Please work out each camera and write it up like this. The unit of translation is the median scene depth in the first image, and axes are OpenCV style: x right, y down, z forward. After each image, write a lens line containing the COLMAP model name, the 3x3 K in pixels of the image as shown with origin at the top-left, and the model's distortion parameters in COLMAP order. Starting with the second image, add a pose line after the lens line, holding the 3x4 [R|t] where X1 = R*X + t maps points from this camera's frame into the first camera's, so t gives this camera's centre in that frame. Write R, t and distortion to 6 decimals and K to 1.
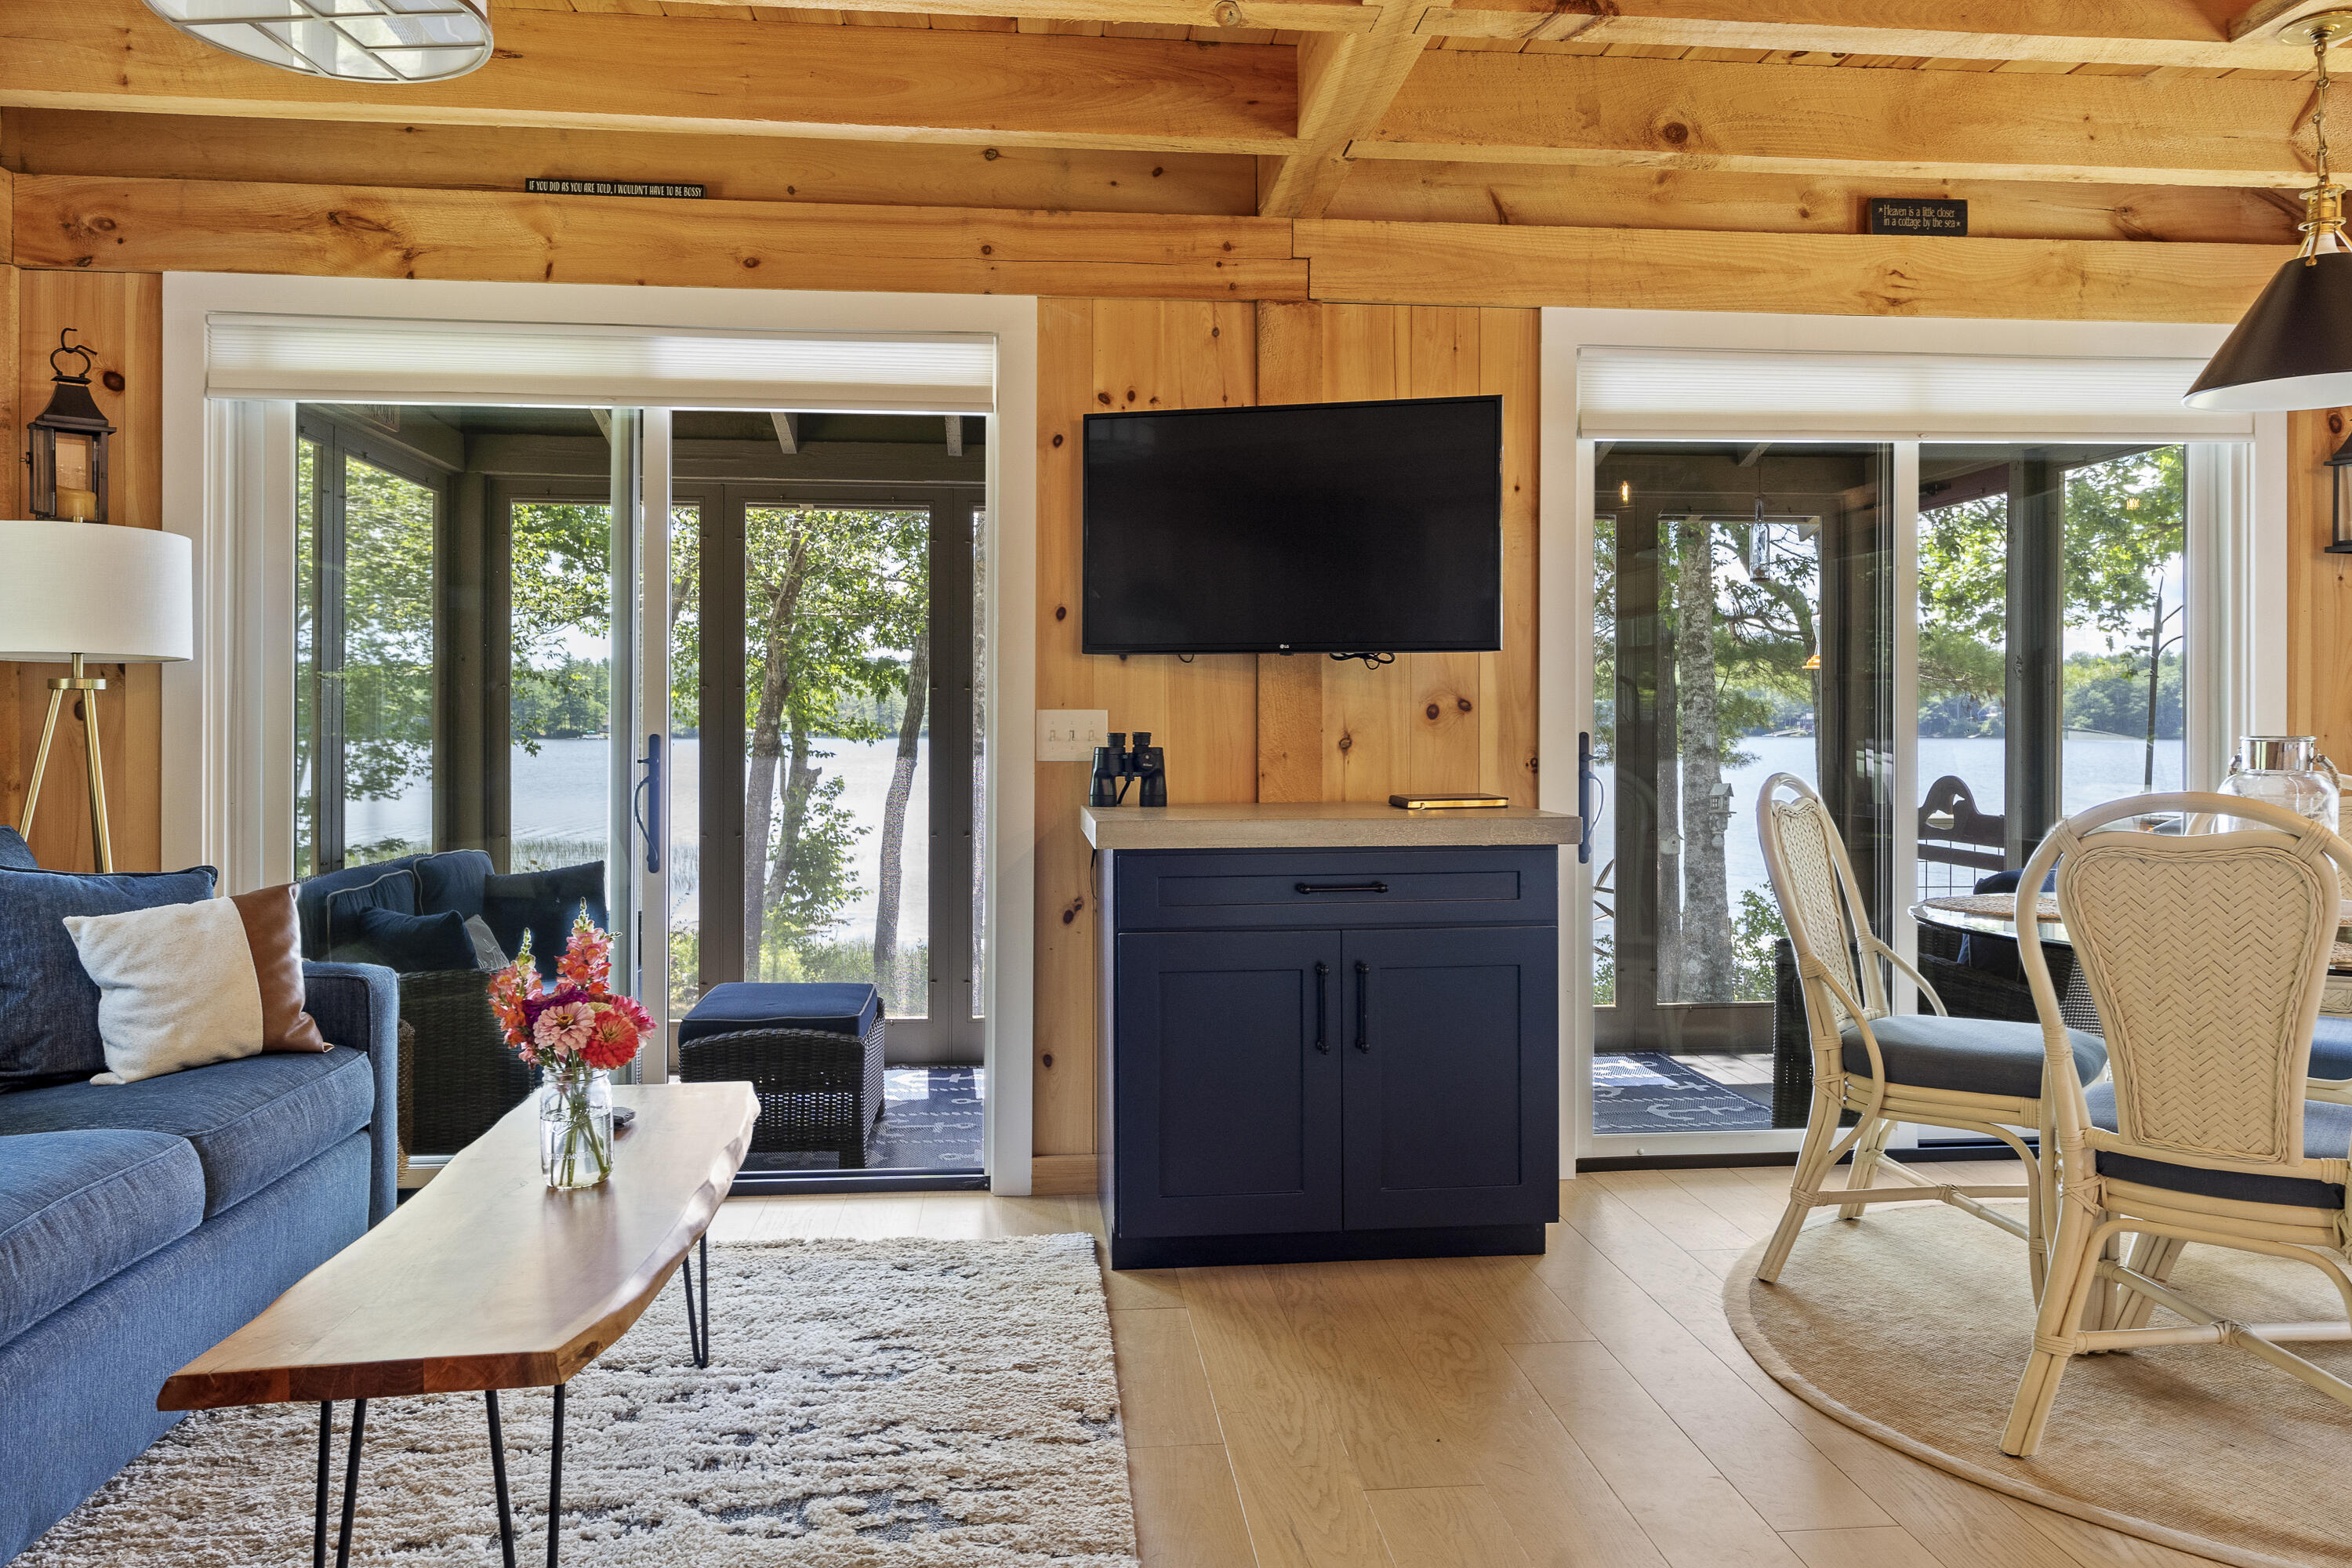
lens RADIAL K [[1563.3, 0, 1178.9], [0, 1563.3, 762.4], [0, 0, 1]] dist [0.003134, 0.000255]
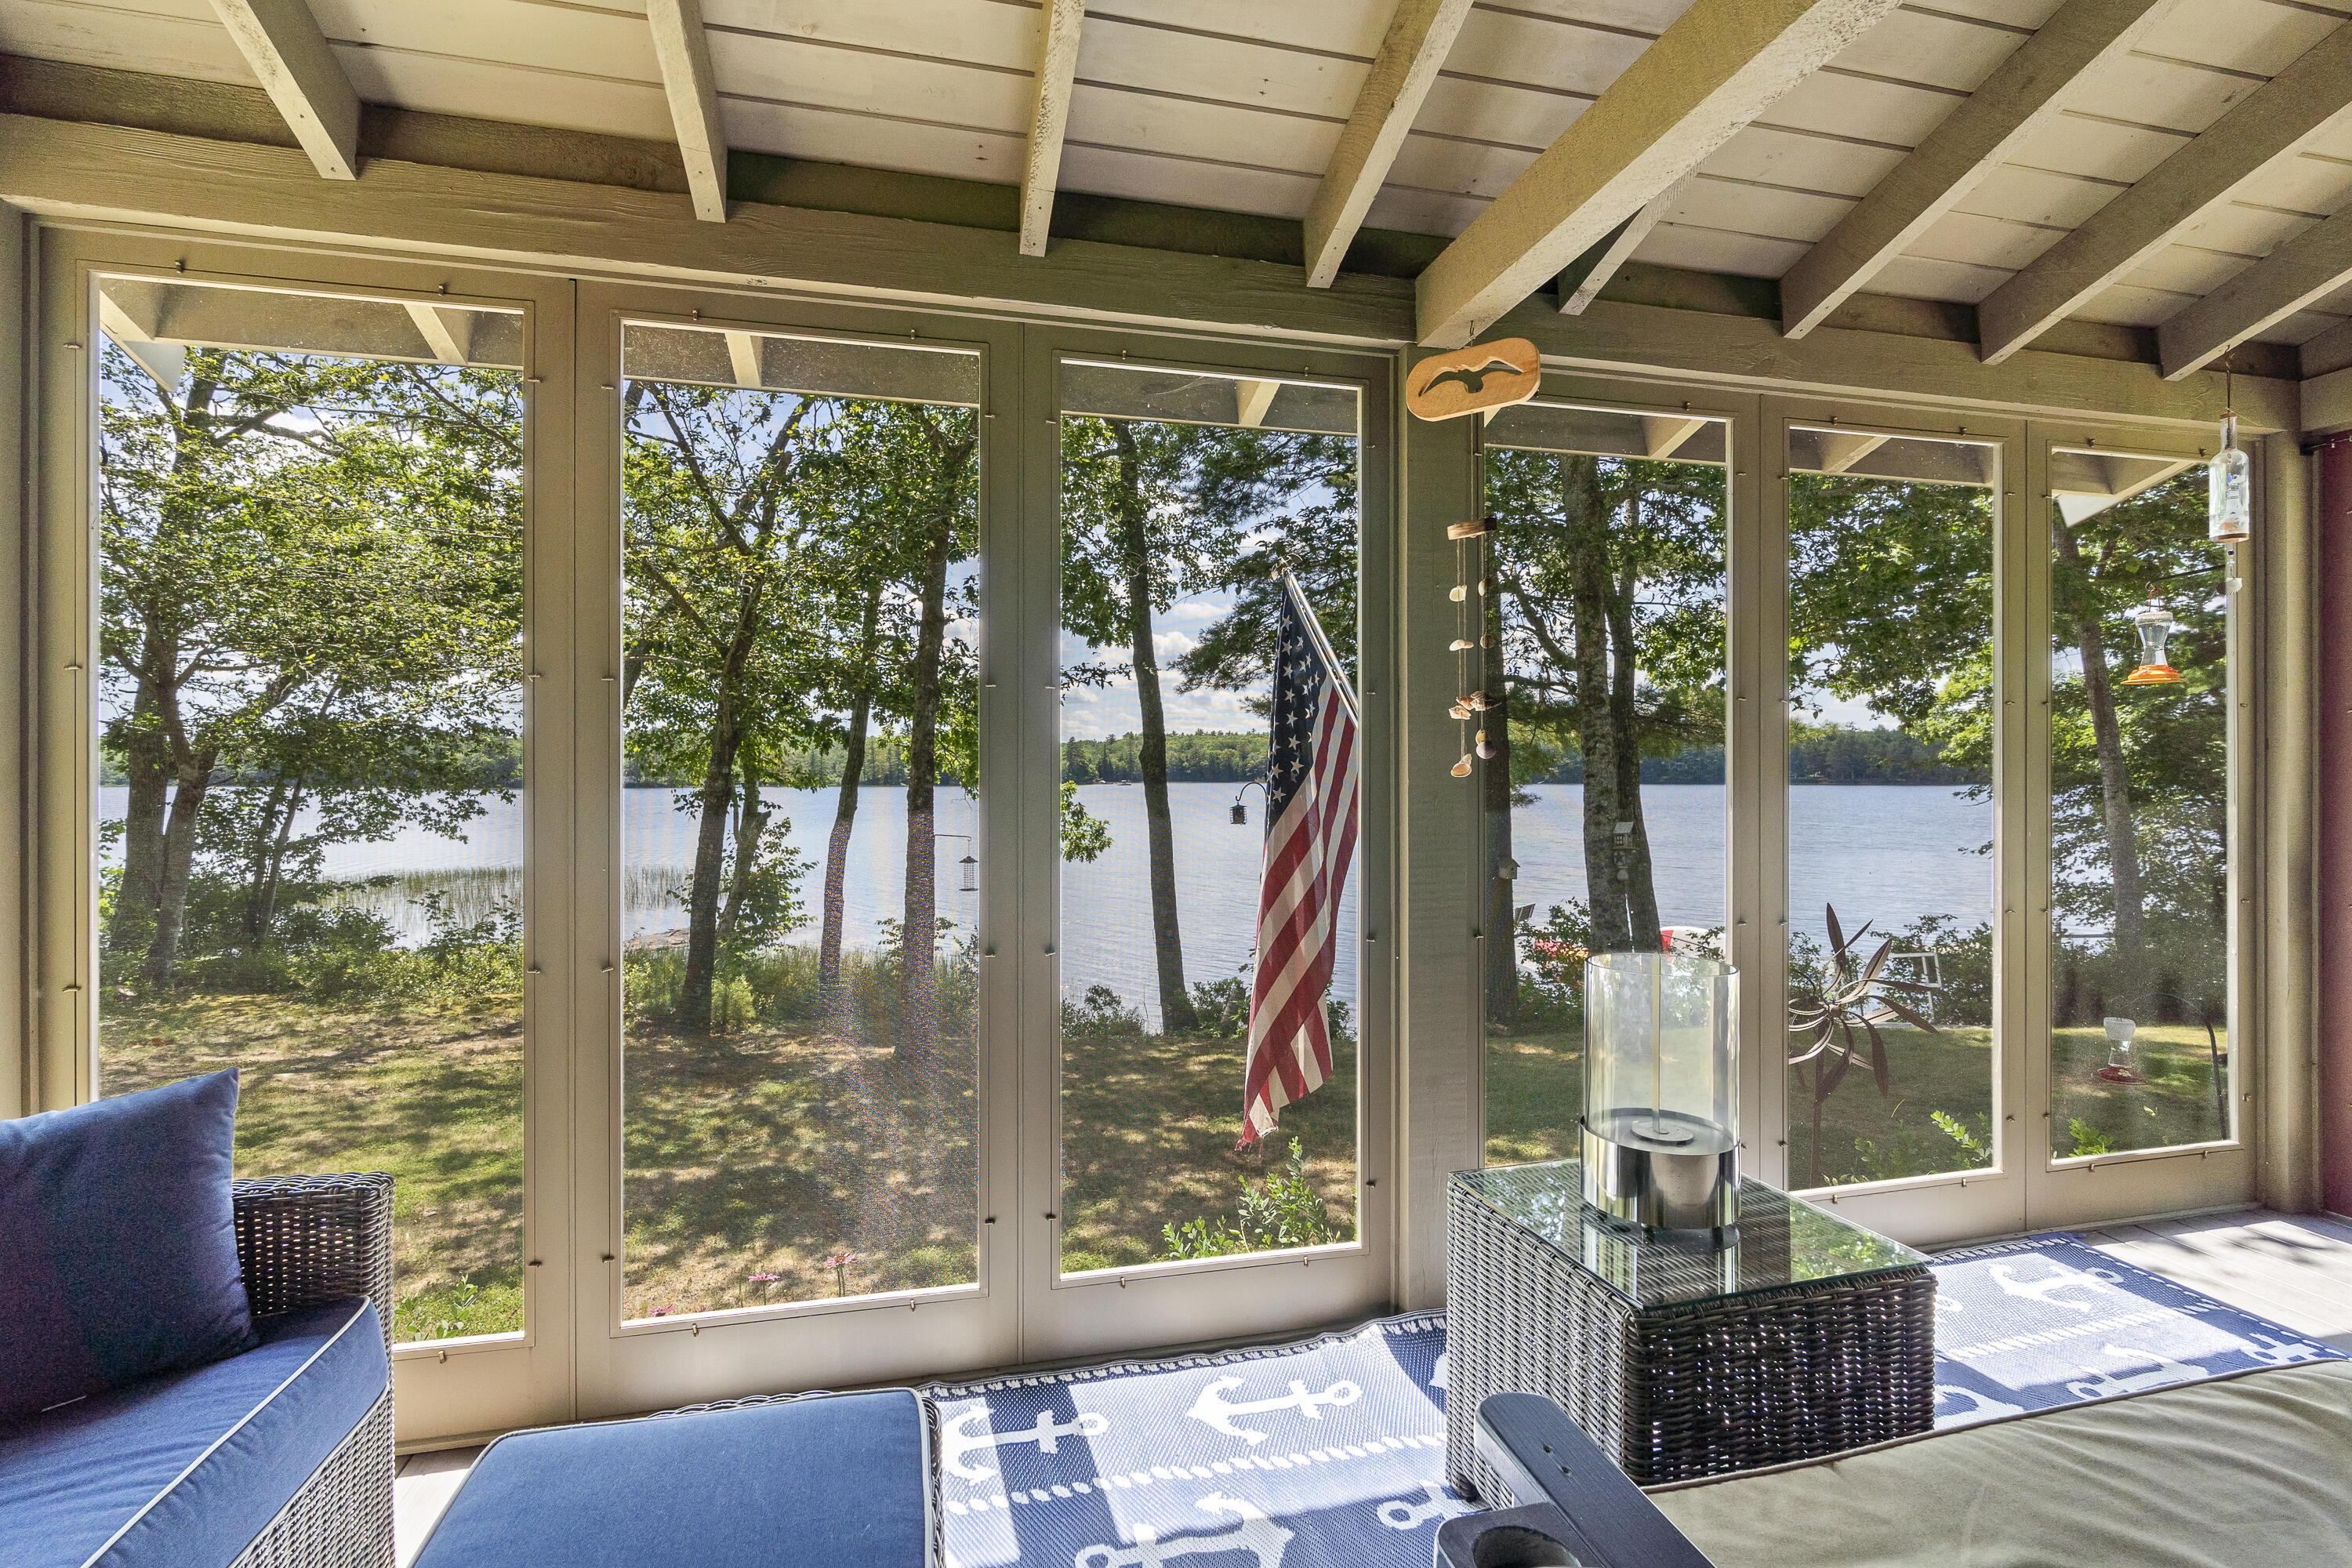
lens RADIAL K [[1071.2, 0, 1178.5], [0, 1071.2, 791.2], [0, 0, 1]] dist [-0.001502, 0.000019]
pose [[0.990134, -0.005705, 0.140007, -0.039906], [0.006915, 0.999943, -0.008158, -0.003311], [-0.139953, 0.009045, 0.990117, 0.169472]]
